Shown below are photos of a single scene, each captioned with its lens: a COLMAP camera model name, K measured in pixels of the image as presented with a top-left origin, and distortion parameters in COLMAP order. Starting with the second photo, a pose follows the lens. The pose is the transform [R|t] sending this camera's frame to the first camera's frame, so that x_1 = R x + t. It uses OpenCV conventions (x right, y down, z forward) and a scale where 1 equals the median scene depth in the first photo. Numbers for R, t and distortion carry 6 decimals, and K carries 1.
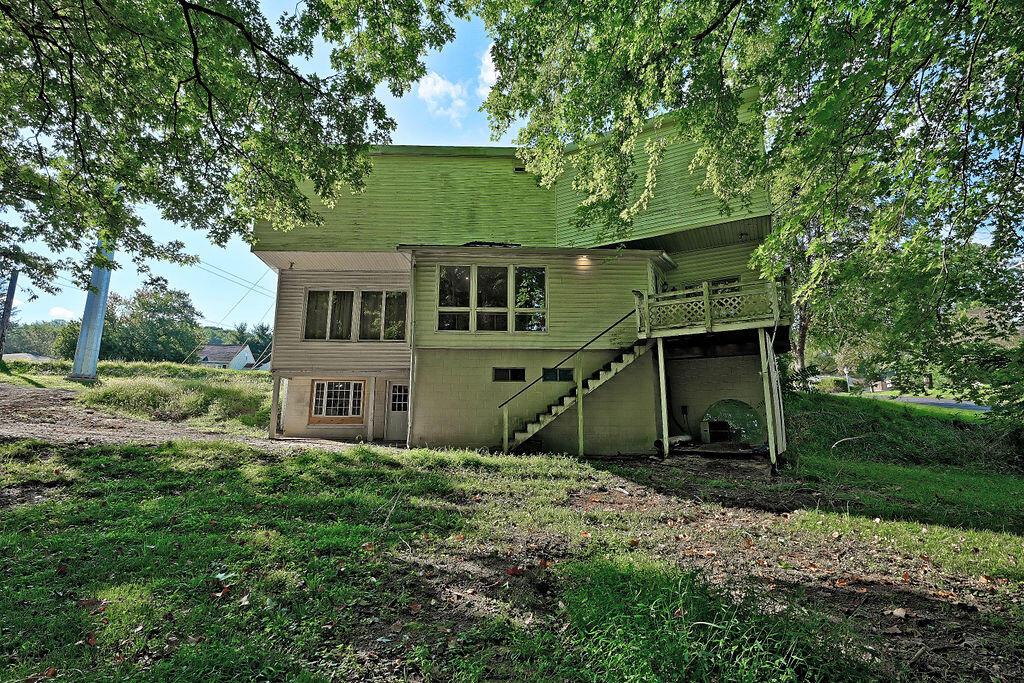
lens RADIAL K [[474.5, 0, 510.1], [0, 474.5, 343.9], [0, 0, 1]] dist [0.000322, -0.000077]
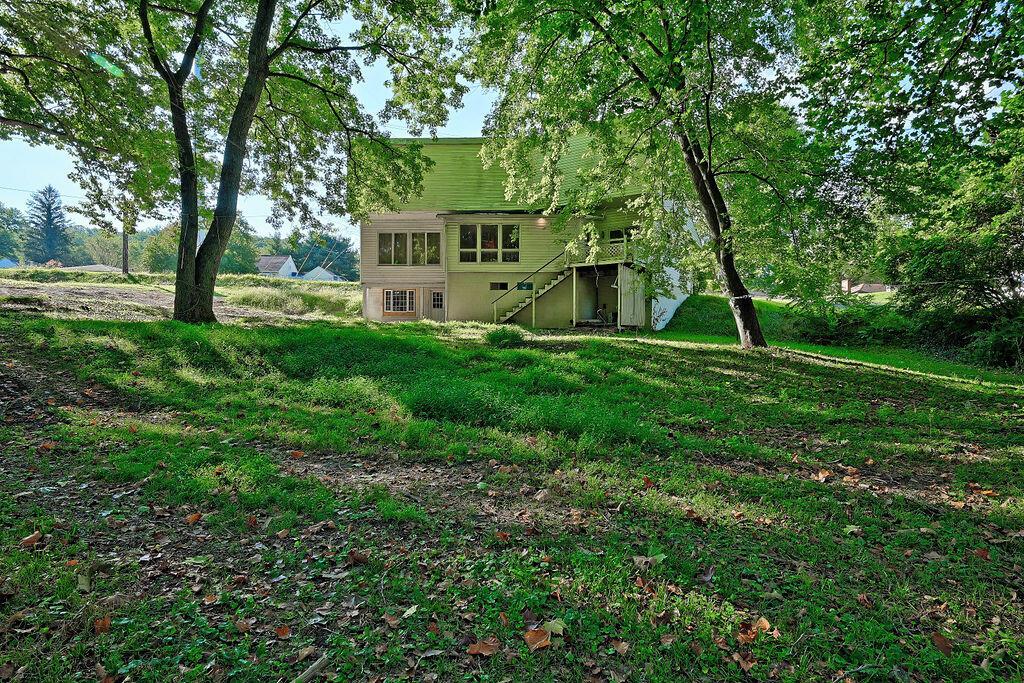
lens RADIAL K [[533.6, 0, 510.6], [0, 533.6, 340.5], [0, 0, 1]] dist [-0.002613, -0.000074]
pose [[0.997870, 0.001444, -0.065213, 0.170036], [0.010346, 0.983595, 0.180091, -0.095454], [0.064404, -0.180383, 0.981486, -1.008928]]
